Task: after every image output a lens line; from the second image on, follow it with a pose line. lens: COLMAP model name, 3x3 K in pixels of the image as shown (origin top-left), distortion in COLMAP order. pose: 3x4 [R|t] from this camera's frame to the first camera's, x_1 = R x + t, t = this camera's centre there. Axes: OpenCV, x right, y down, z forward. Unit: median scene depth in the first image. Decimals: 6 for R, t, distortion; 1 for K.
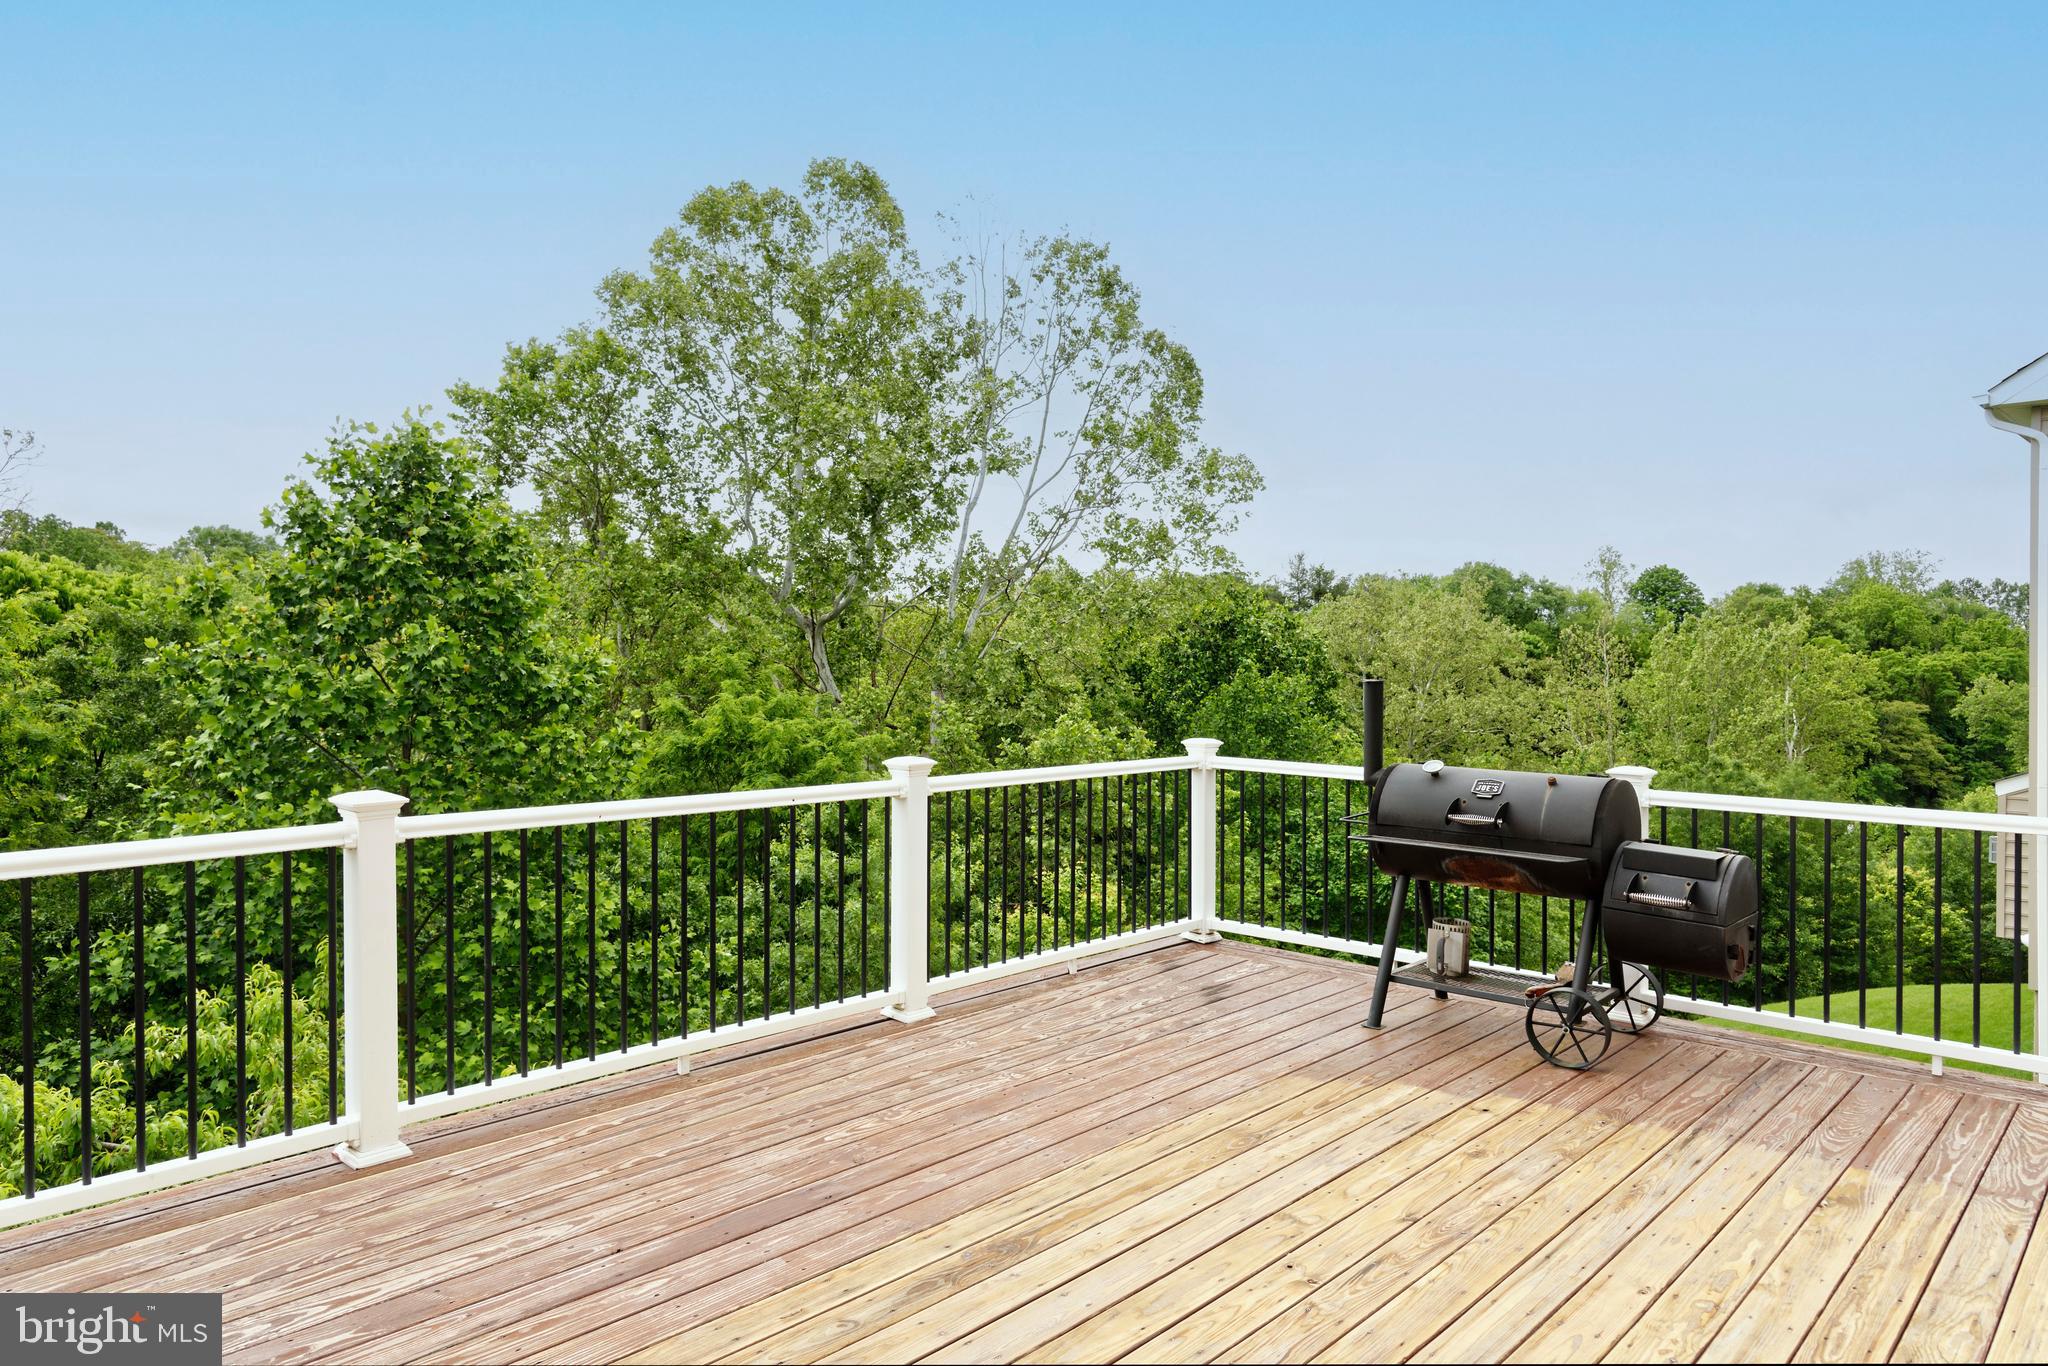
lens RADIAL K [[1400.7, 0, 1024.5], [0, 1400.7, 676.9], [0, 0, 1]] dist [0.004998, 0.001755]
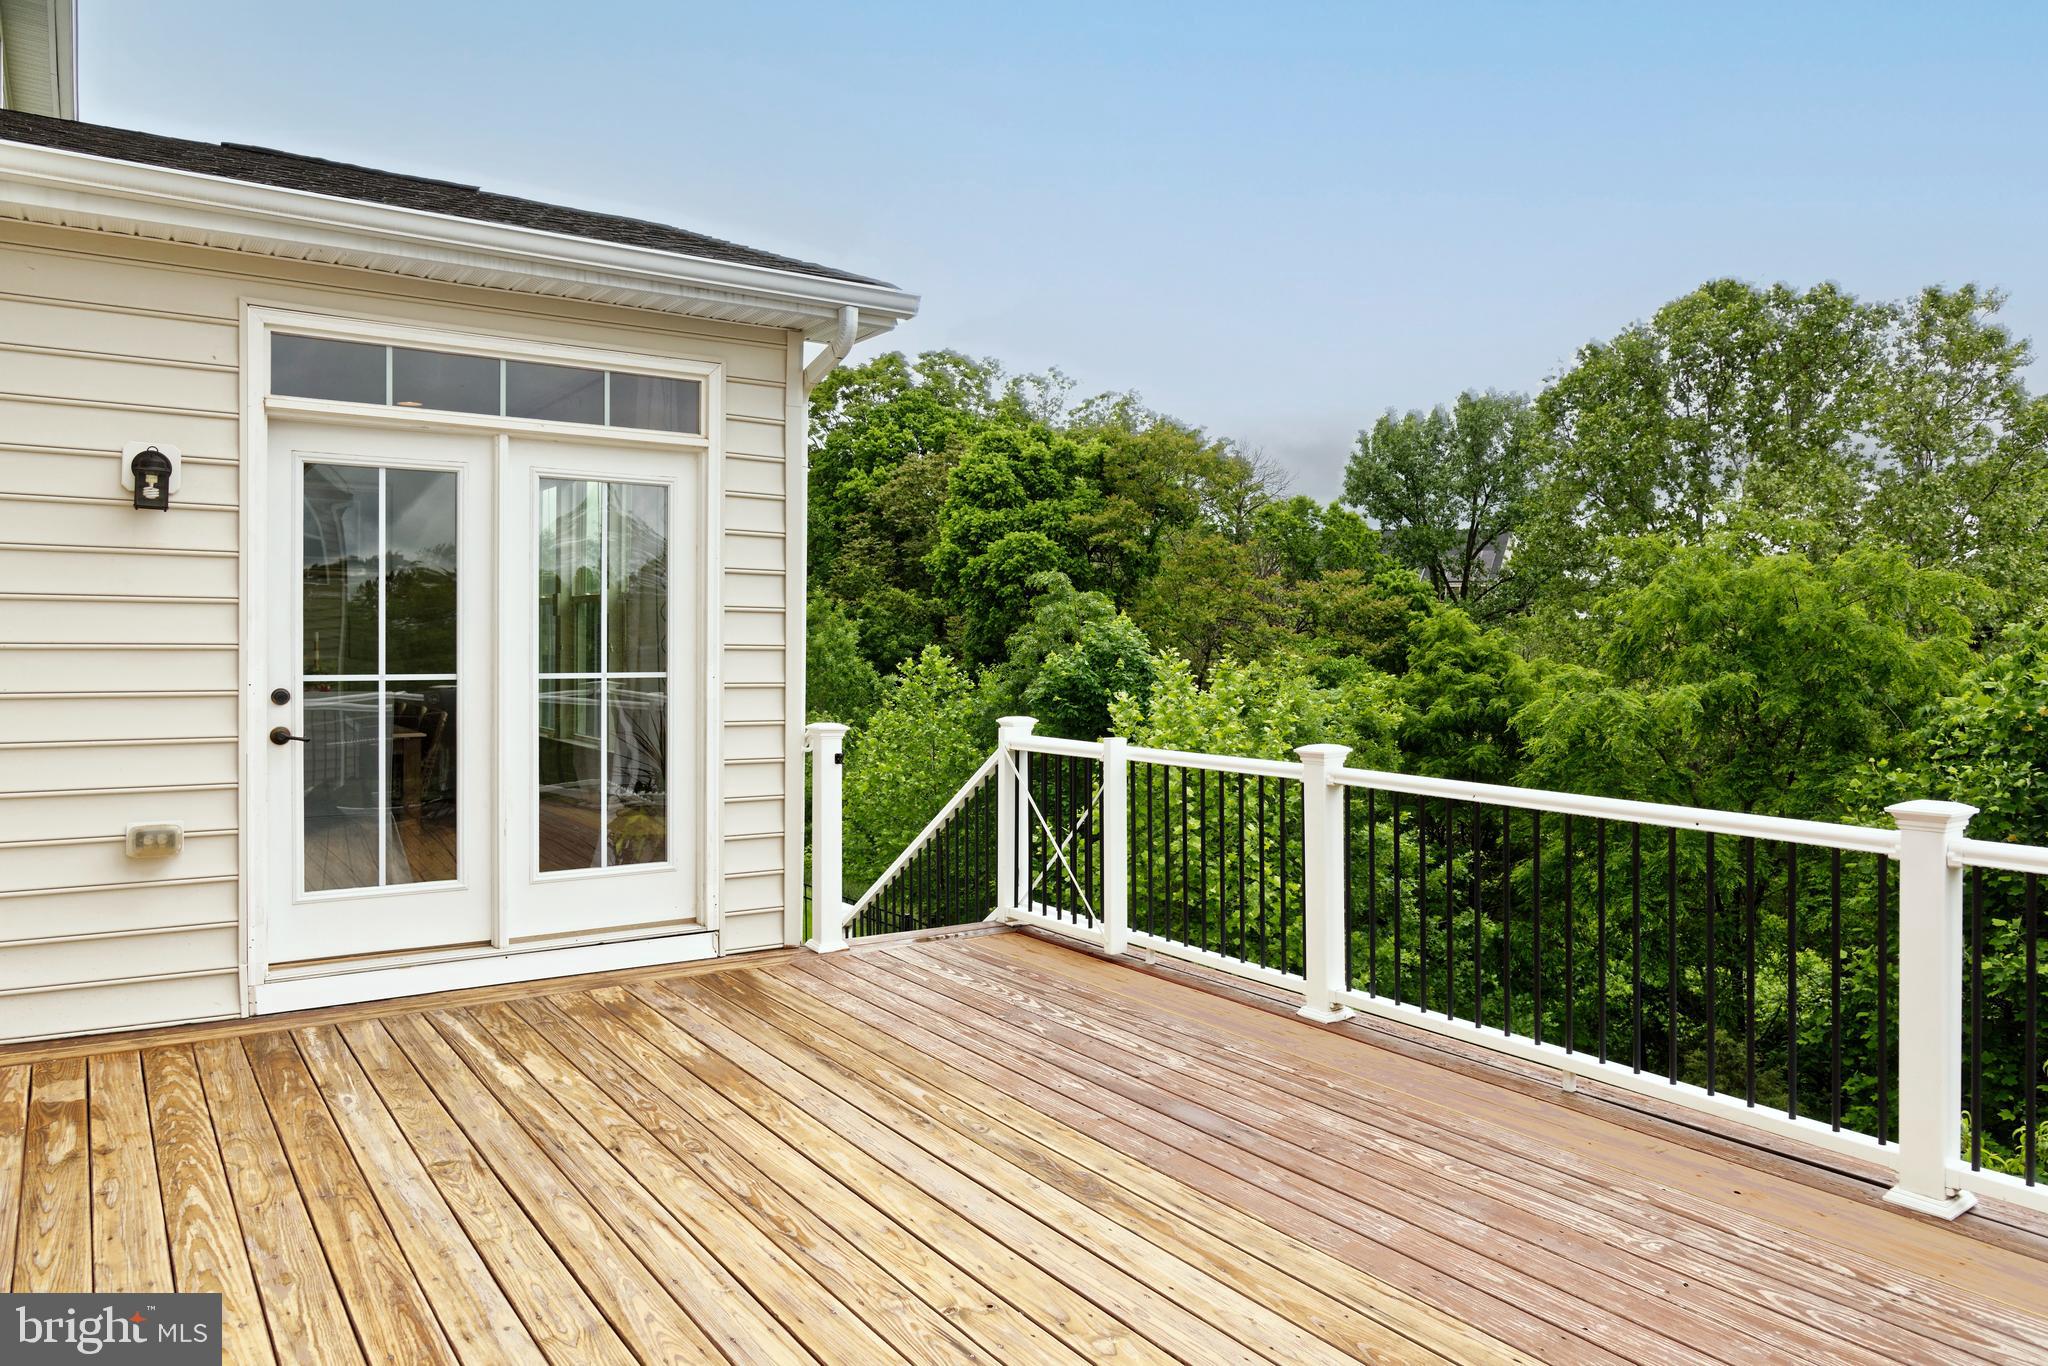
lens RADIAL K [[1400.7, 0, 1024.6], [0, 1400.7, 673.6], [0, 0, 1]] dist [0.004998, 0.001755]
pose [[-0.263601, 0.009974, -0.964580, 0.896358], [-0.022741, 0.999604, 0.016551, -0.001257], [0.964364, 0.026298, -0.263270, 1.065926]]
